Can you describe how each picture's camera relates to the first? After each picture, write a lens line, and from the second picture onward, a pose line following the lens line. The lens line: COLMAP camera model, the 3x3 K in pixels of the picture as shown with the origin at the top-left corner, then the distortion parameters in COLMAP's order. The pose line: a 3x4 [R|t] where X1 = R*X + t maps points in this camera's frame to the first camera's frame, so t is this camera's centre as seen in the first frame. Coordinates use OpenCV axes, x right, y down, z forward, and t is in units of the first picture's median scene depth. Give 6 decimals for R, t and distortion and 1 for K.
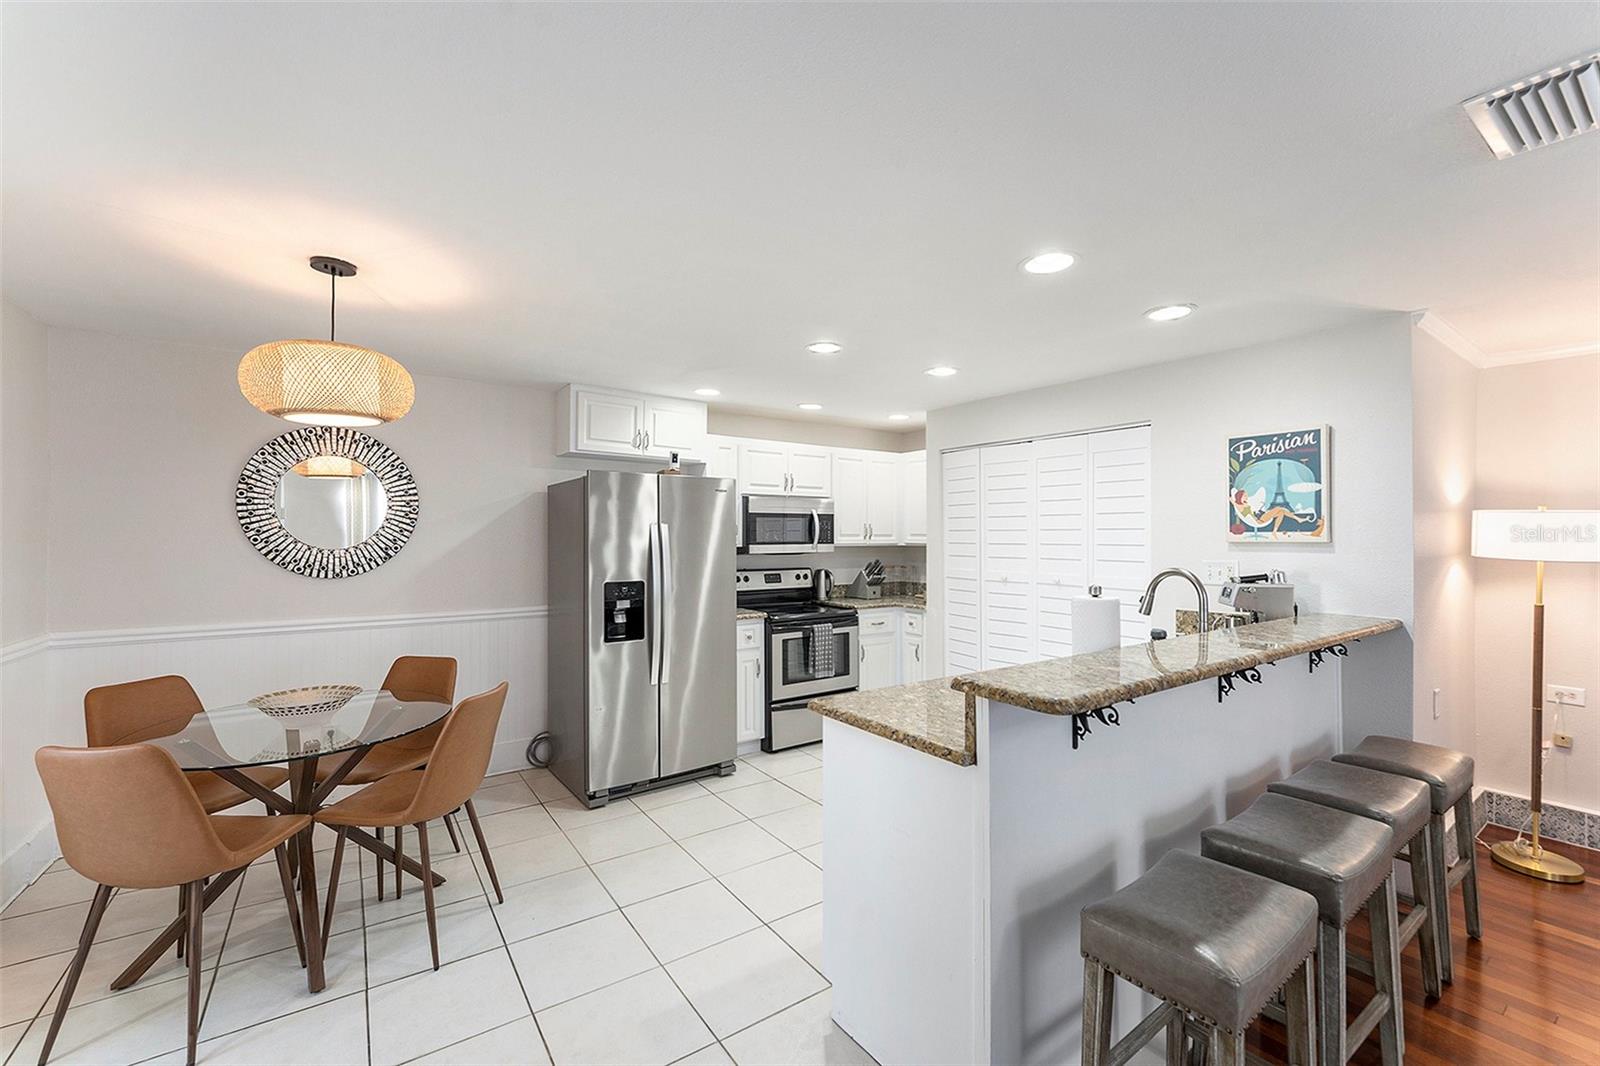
lens RADIAL K [[656.3, 0, 799.5], [0, 656.3, 529.6], [0, 0, 1]] dist [-0.003492, -0.000284]
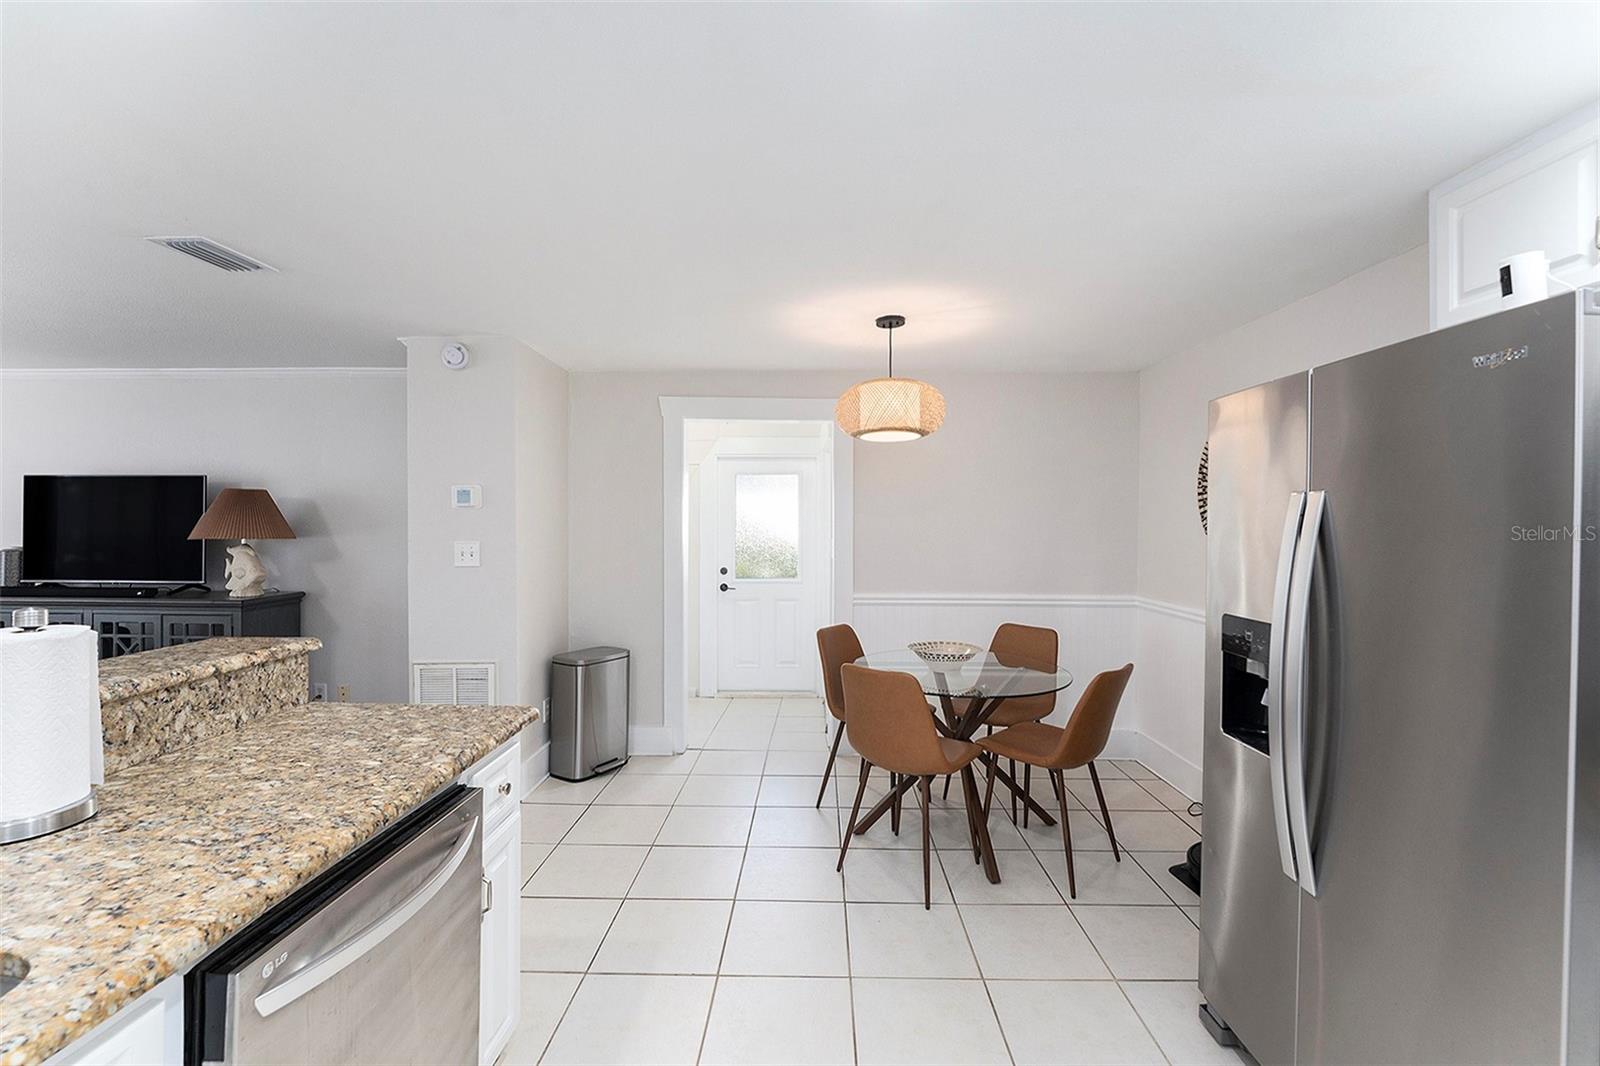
lens RADIAL K [[656.3, 0, 801.4], [0, 656.3, 528.9], [0, 0, 1]] dist [-0.003492, -0.000284]
pose [[-0.583506, -0.002166, -0.812106, 0.336381], [0.003276, 0.999982, -0.005020, 0.018948], [0.812102, -0.005590, -0.583489, 1.172838]]
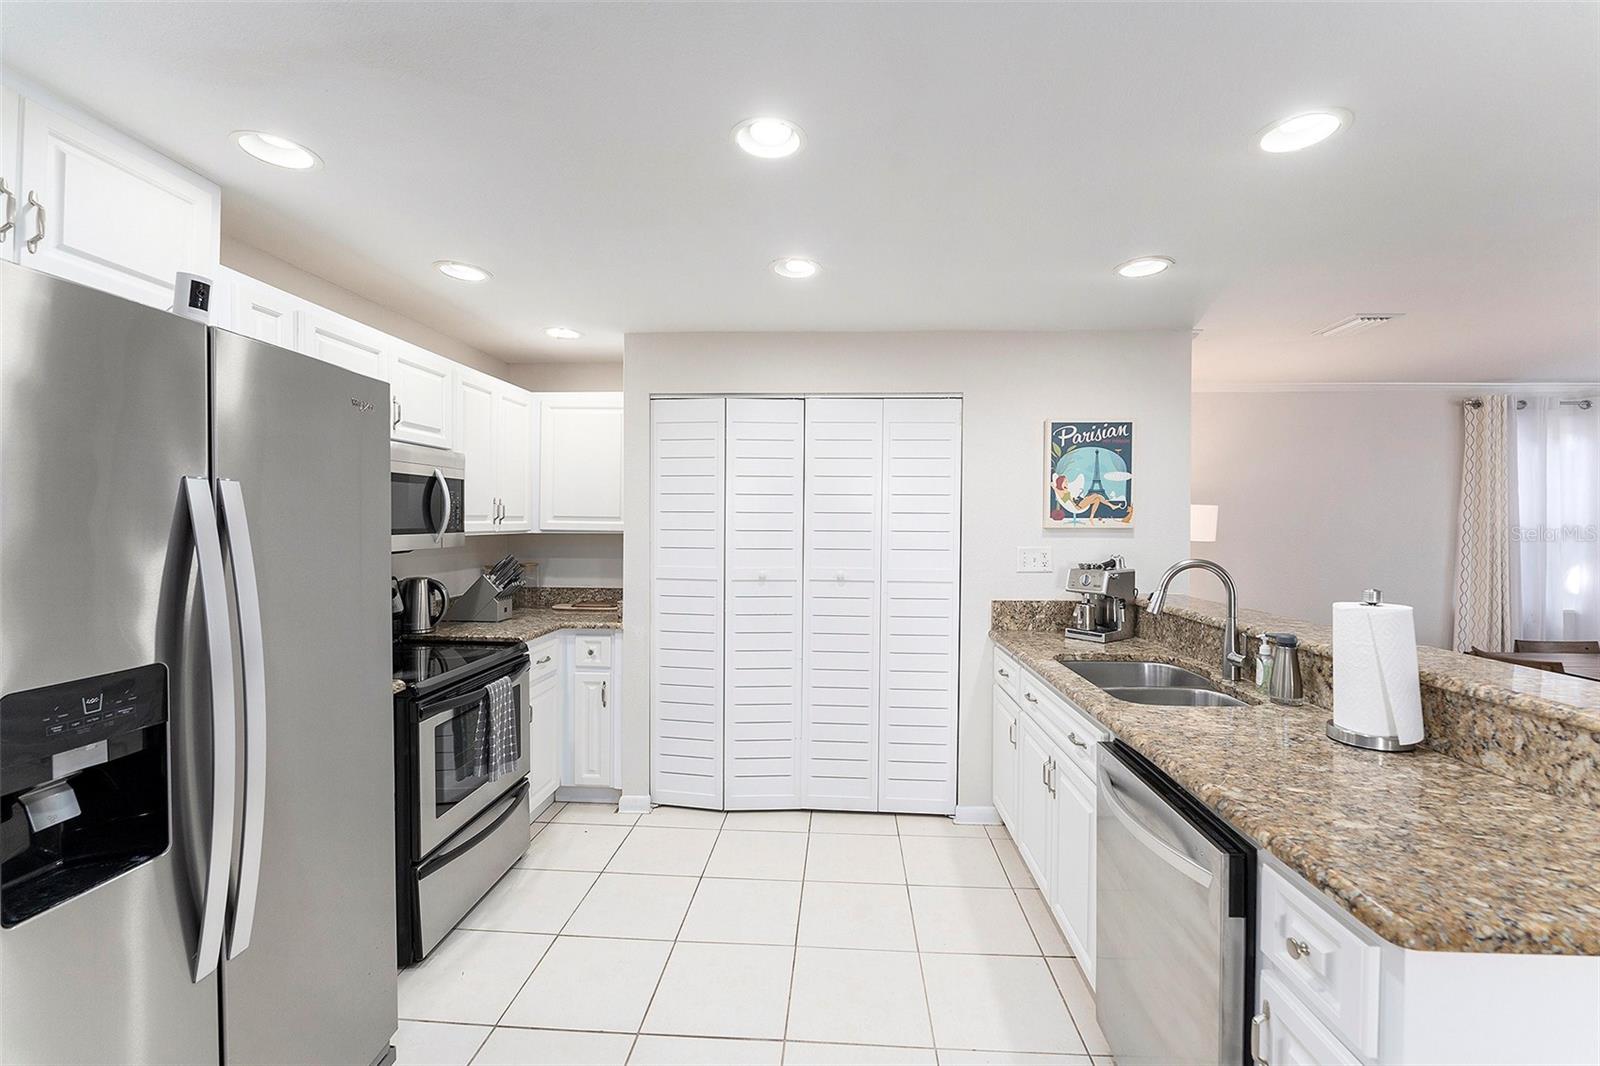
lens RADIAL K [[656.3, 0, 803.0], [0, 656.3, 528.1], [0, 0, 1]] dist [-0.003492, -0.000284]
pose [[0.618361, -0.005212, 0.785877, -0.346707], [-0.013649, 0.999756, 0.017369, 0.007221], [-0.785776, -0.021467, 0.618139, 0.686189]]
